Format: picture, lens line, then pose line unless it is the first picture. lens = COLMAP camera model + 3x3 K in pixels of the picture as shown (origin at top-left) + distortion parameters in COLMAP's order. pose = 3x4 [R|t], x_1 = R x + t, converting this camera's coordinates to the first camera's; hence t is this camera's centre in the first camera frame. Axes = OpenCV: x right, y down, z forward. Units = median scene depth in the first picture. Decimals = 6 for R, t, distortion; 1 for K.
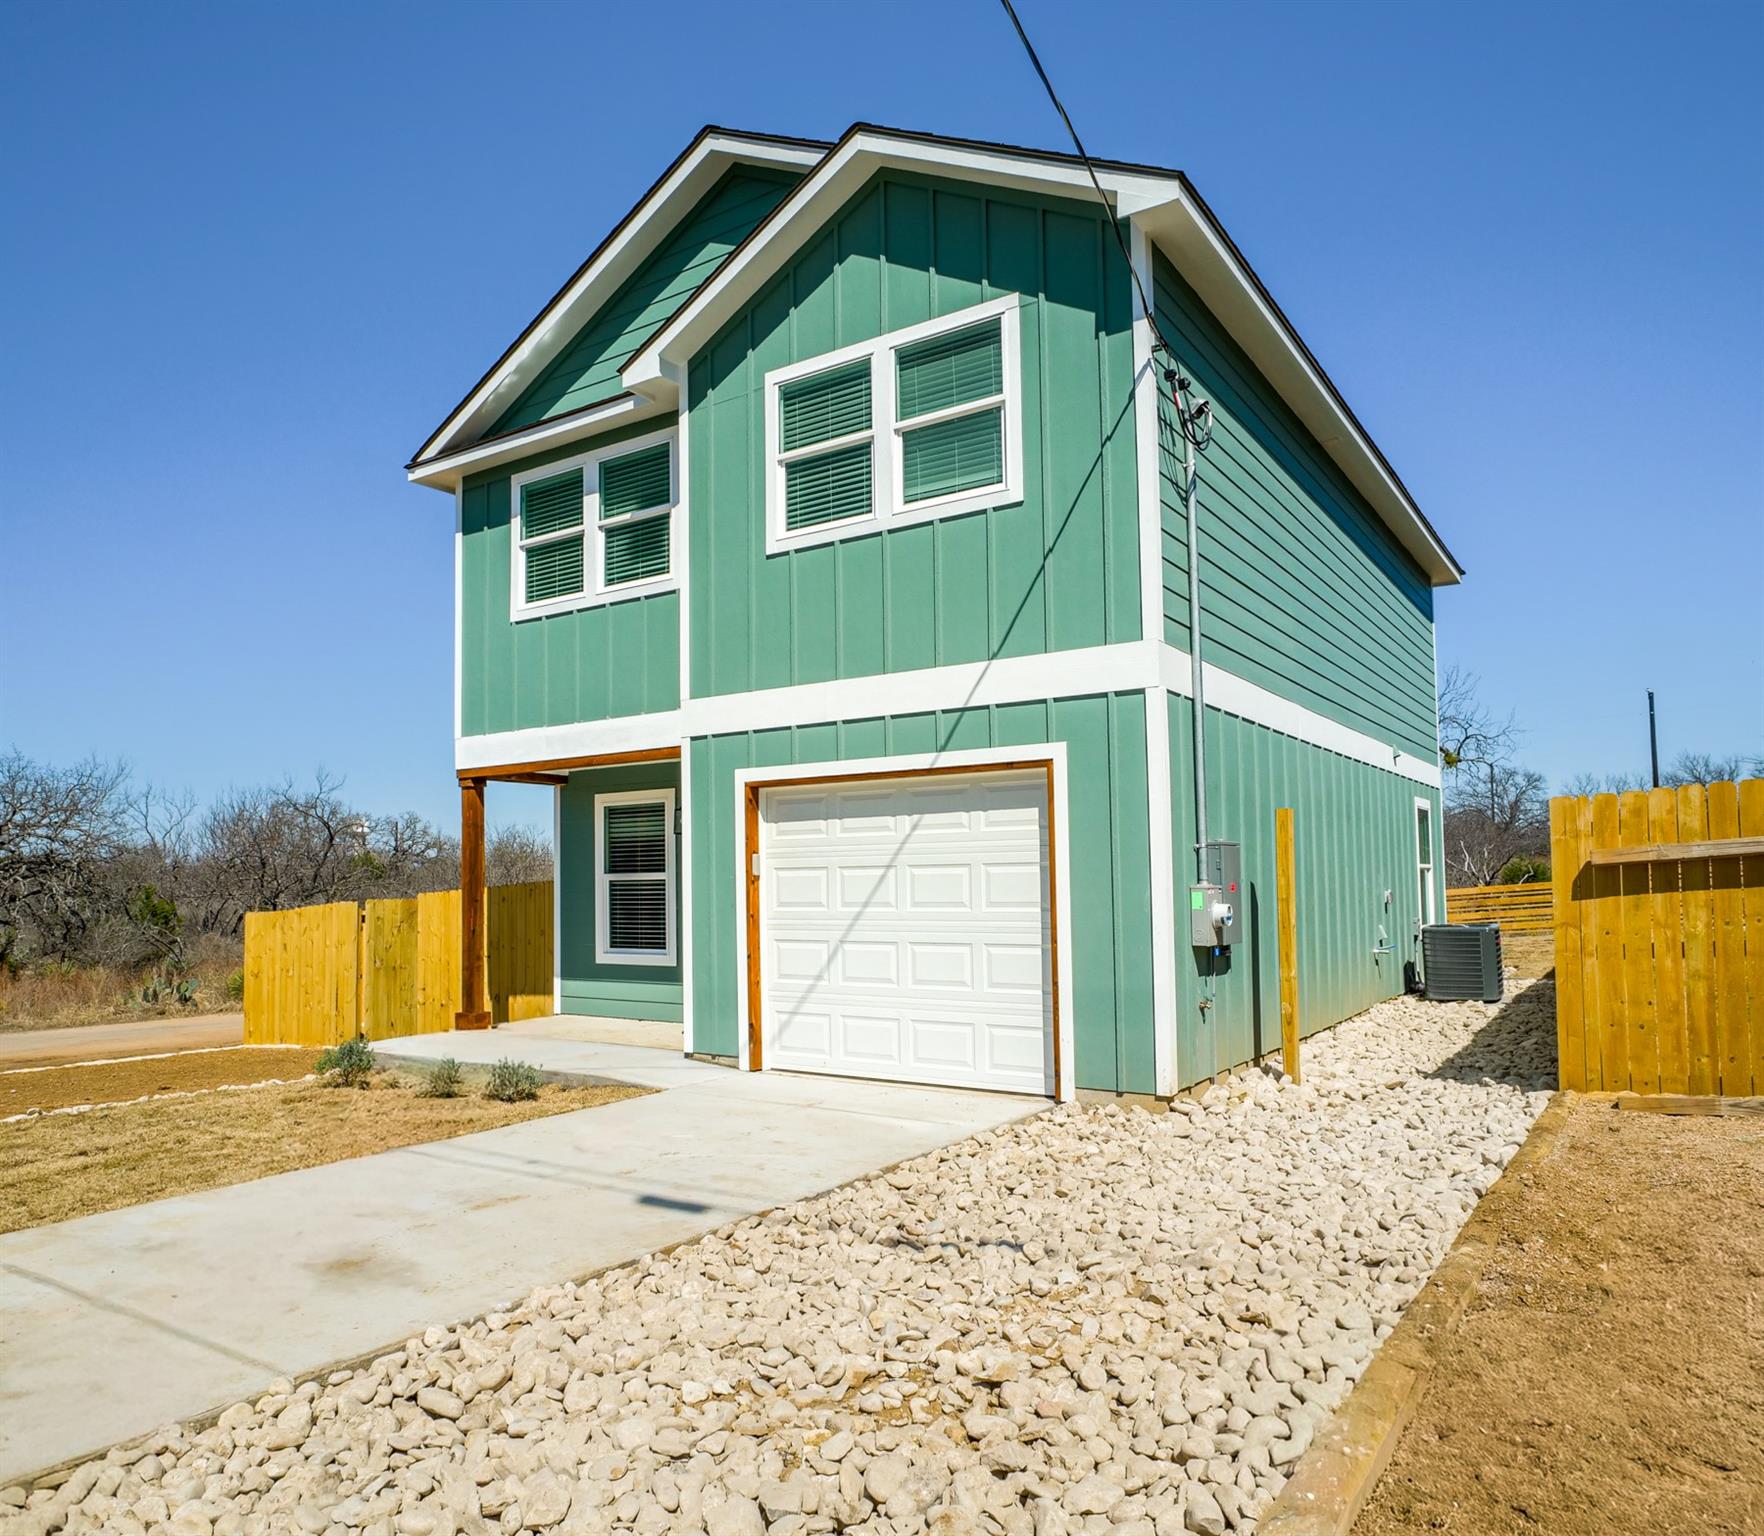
lens RADIAL K [[1187.6, 0, 840.7], [0, 1187.6, 820.4], [0, 0, 1]] dist [-0.012138, 0.000002]
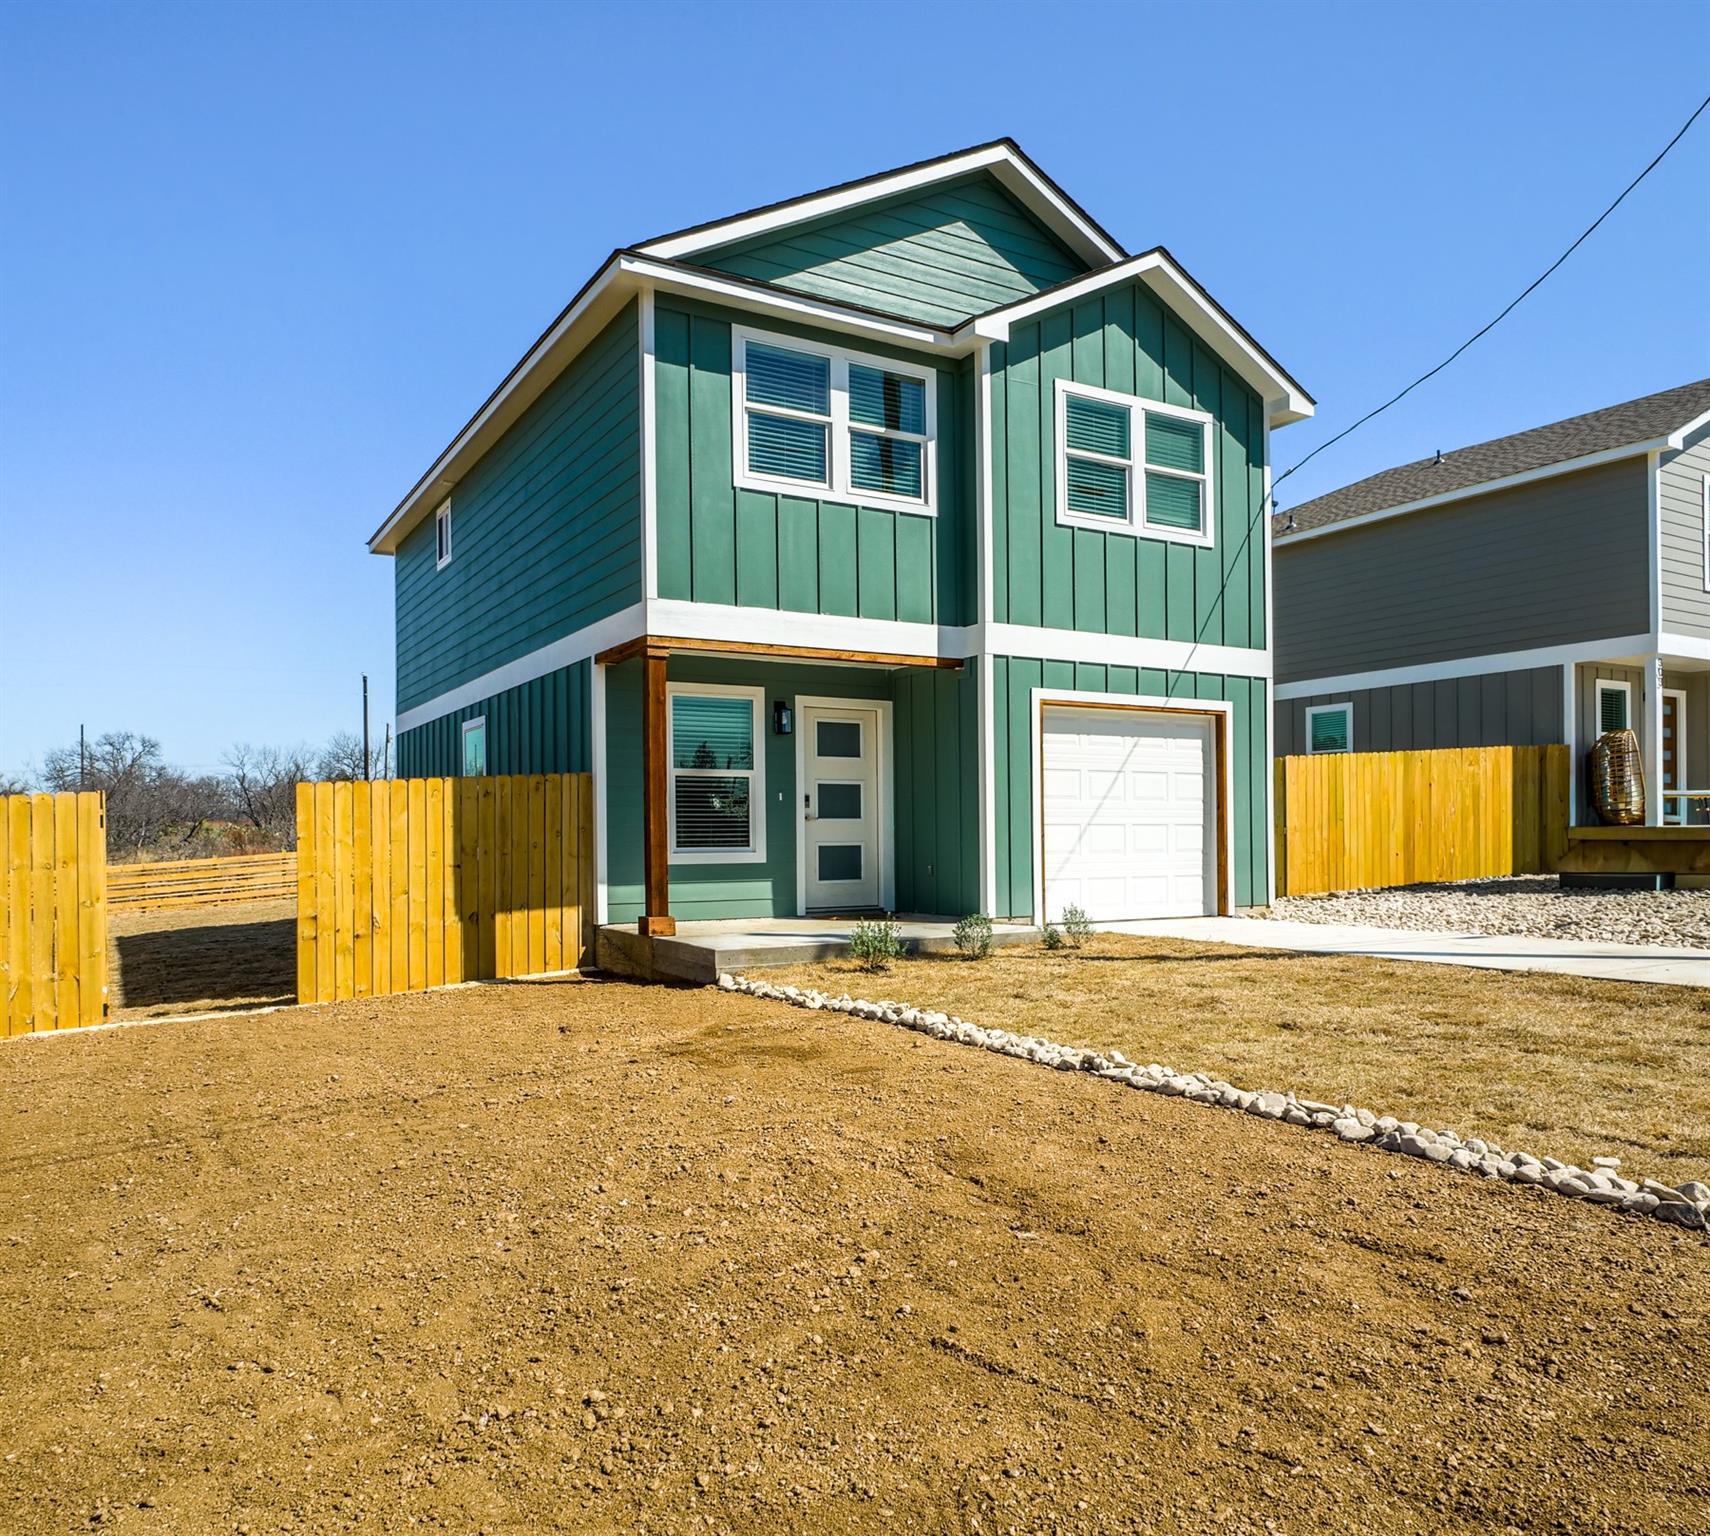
lens RADIAL K [[1250.3, 0, 806.3], [0, 1250.3, 848.2], [0, 0, 1]] dist [-0.013838, -0.004310]
pose [[0.437925, 0.005370, 0.898996, -1.466865], [-0.046256, 0.998792, 0.016567, 0.122519], [-0.897821, -0.048839, 0.437644, 0.673494]]
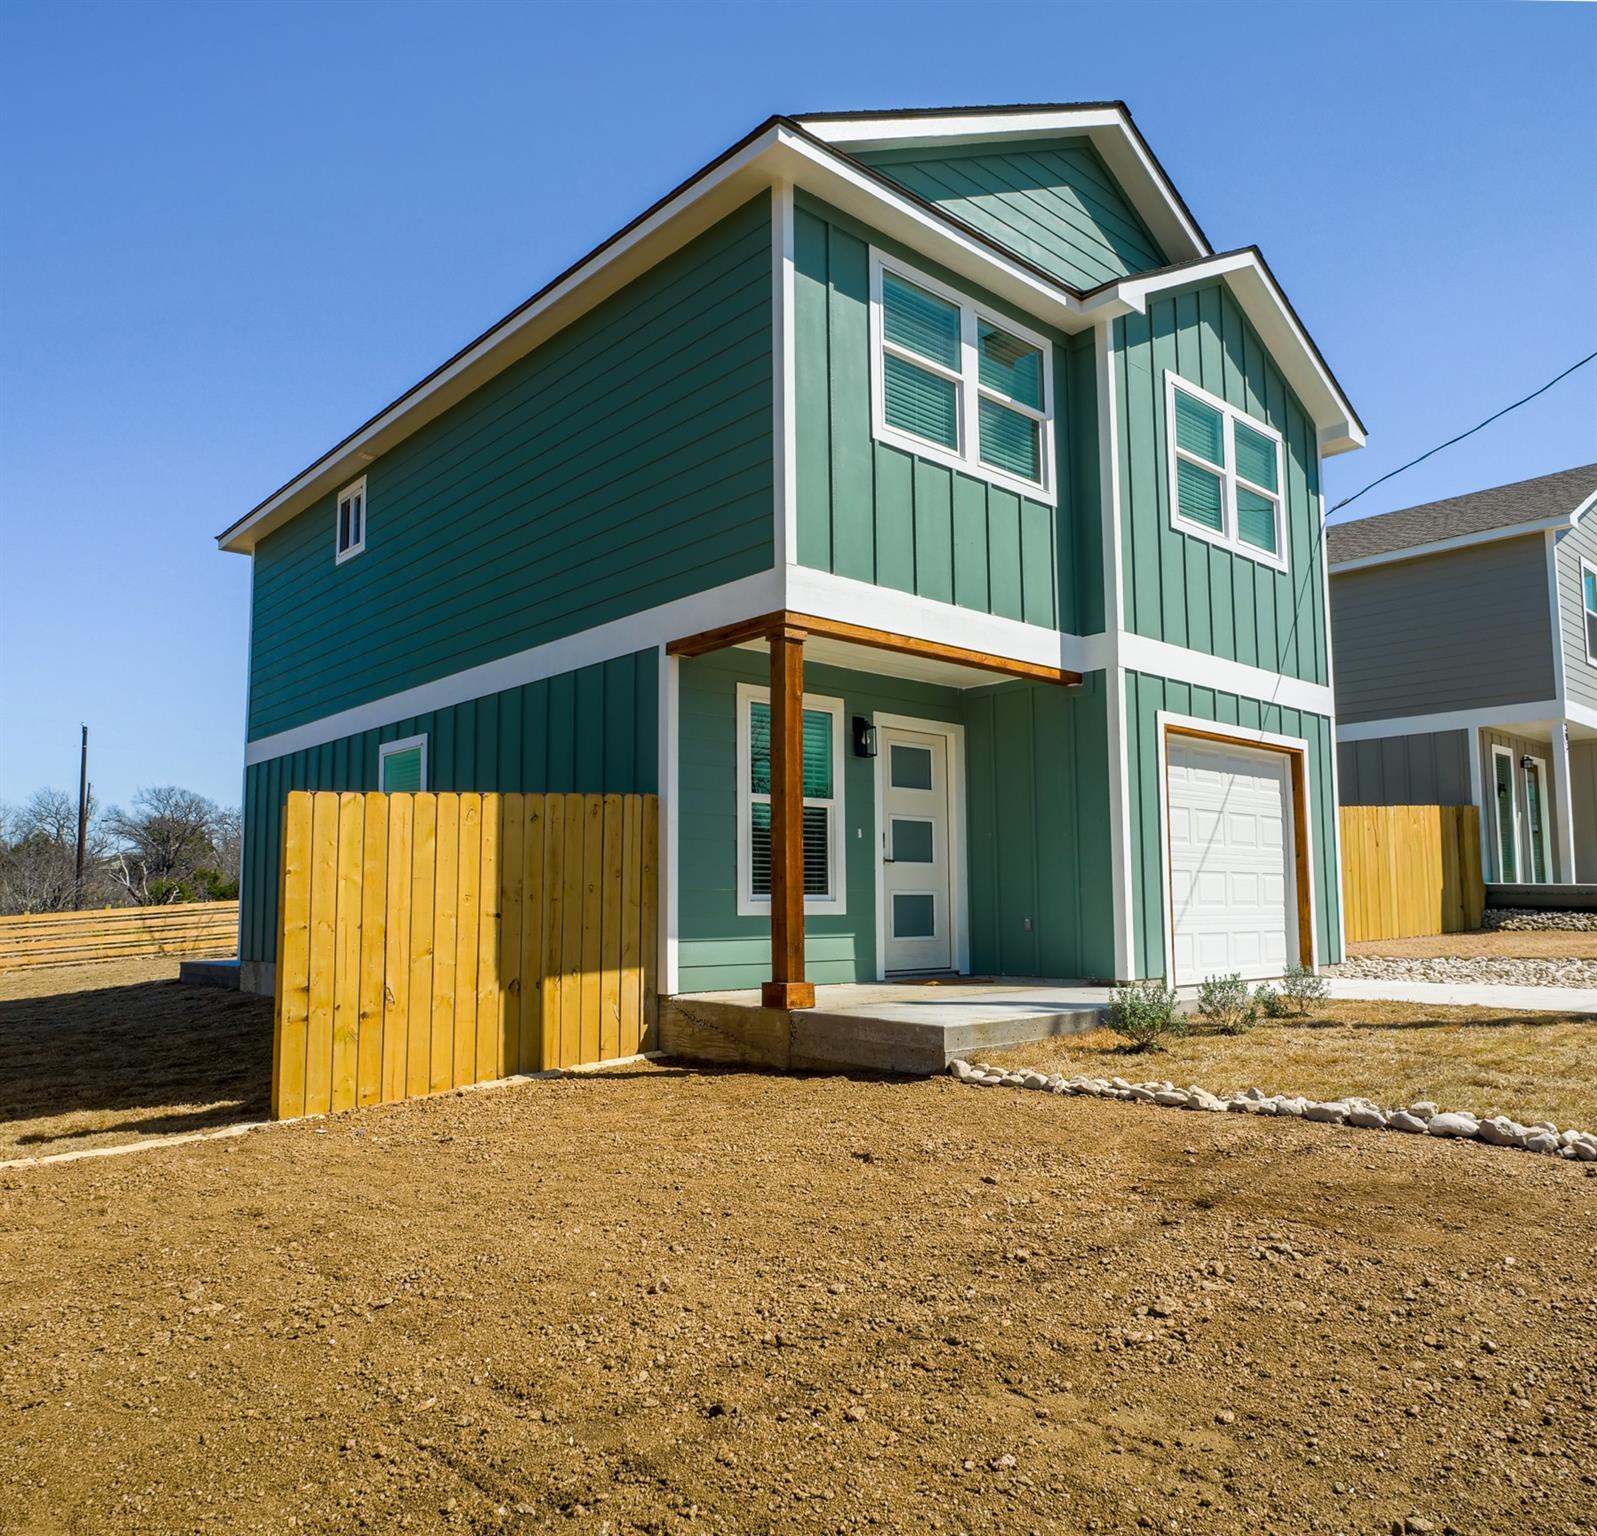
lens RADIAL K [[1197.2, 0, 779.4], [0, 1197.2, 805.3], [0, 0, 1]] dist [-0.010985, 0.001821]
pose [[0.235855, 0.097670, 0.966868, -1.289533], [-0.049553, 0.994851, -0.088408, 0.166091], [-0.970524, -0.027060, 0.239481, 1.144320]]
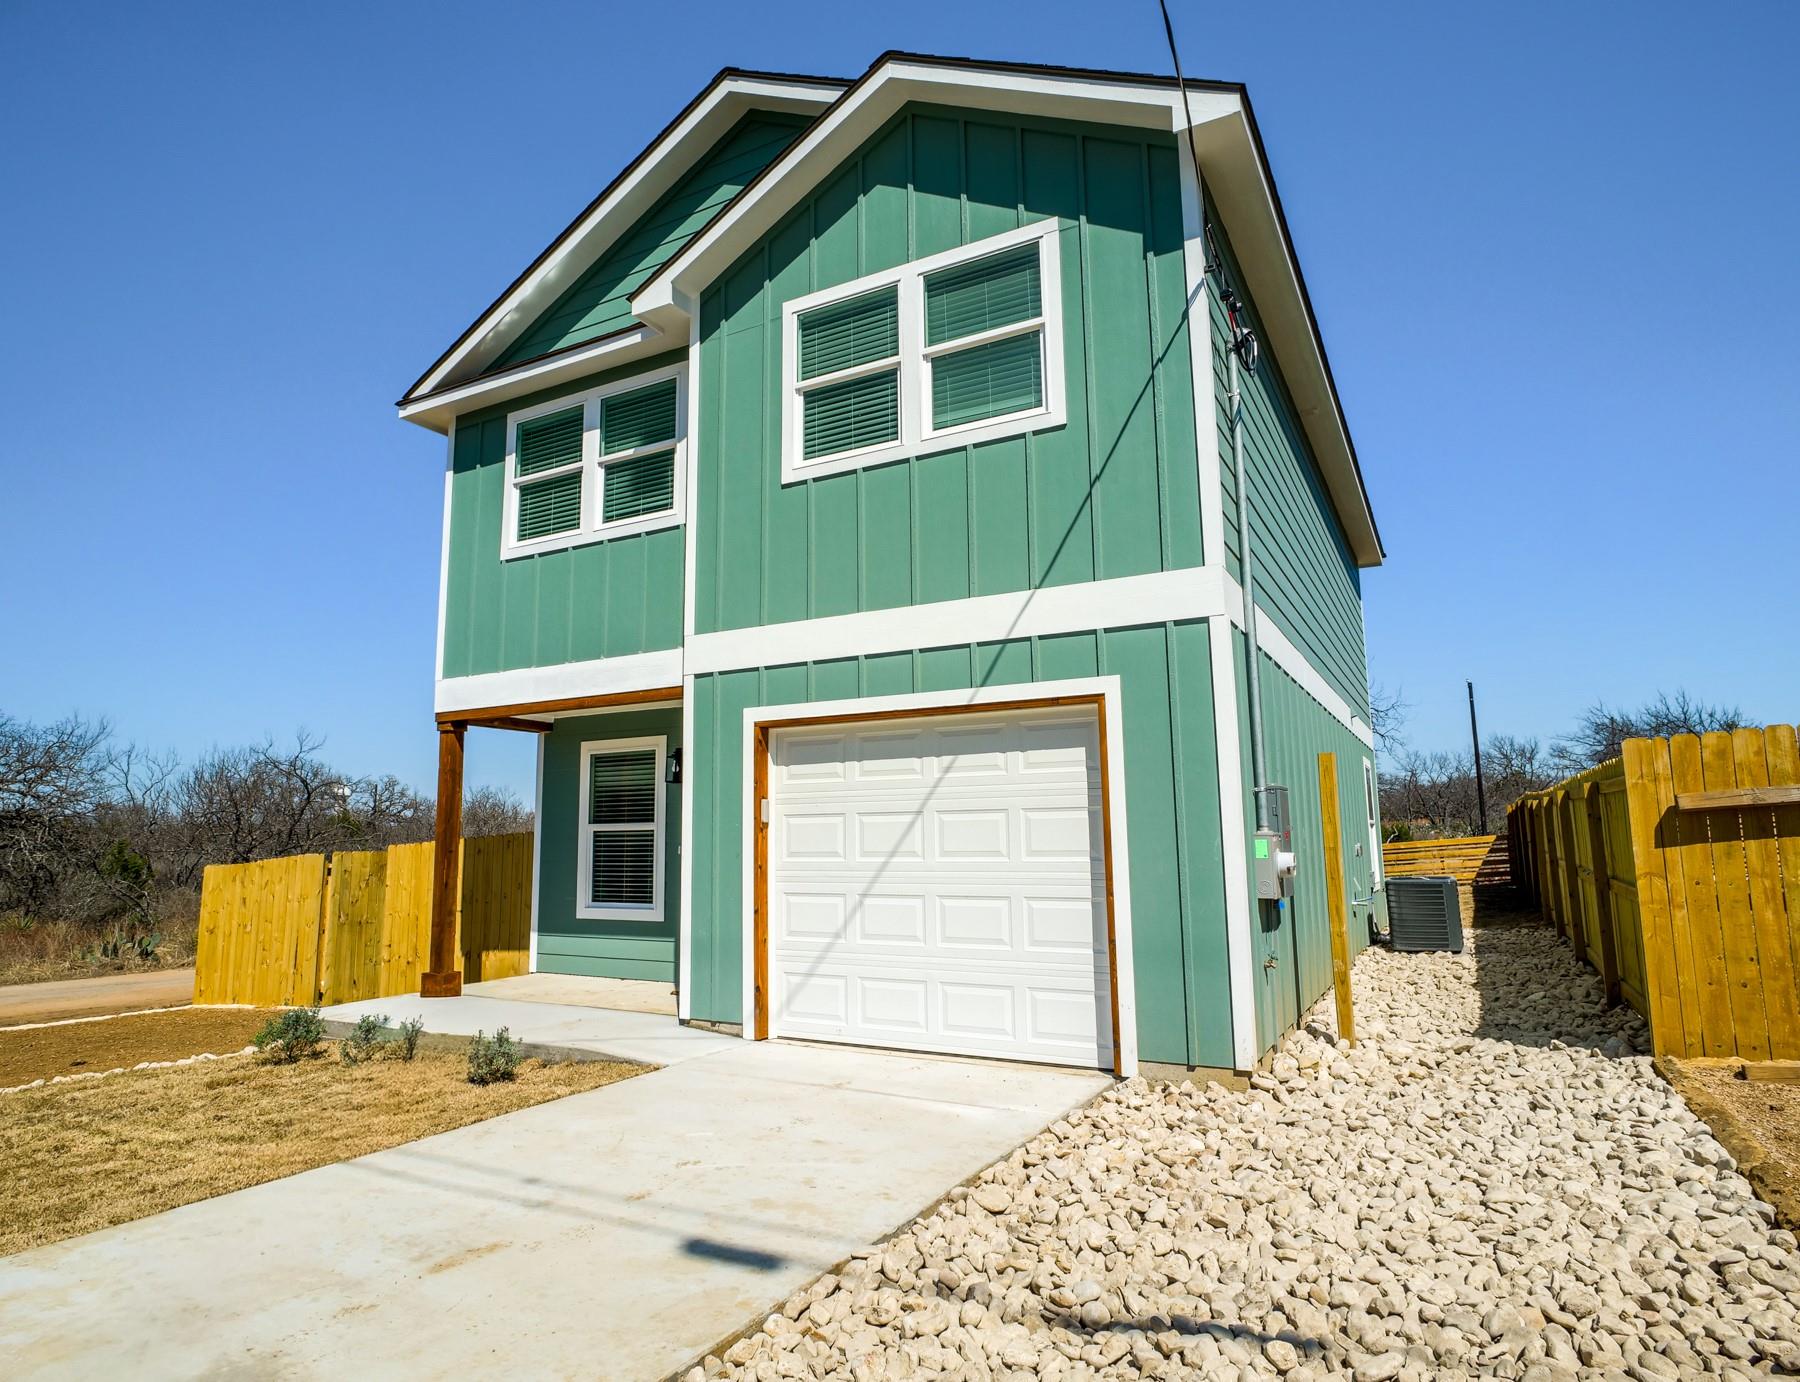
lens RADIAL K [[1027.7, 0, 874.0], [0, 1027.7, 690.4], [0, 0, 1]] dist [-0.012624, 0.001451]
pose [[0.995793, 0.016131, 0.090196, -0.064250], [-0.007488, 0.995416, -0.095349, 0.020676], [-0.091320, 0.094272, 0.991349, 0.200653]]
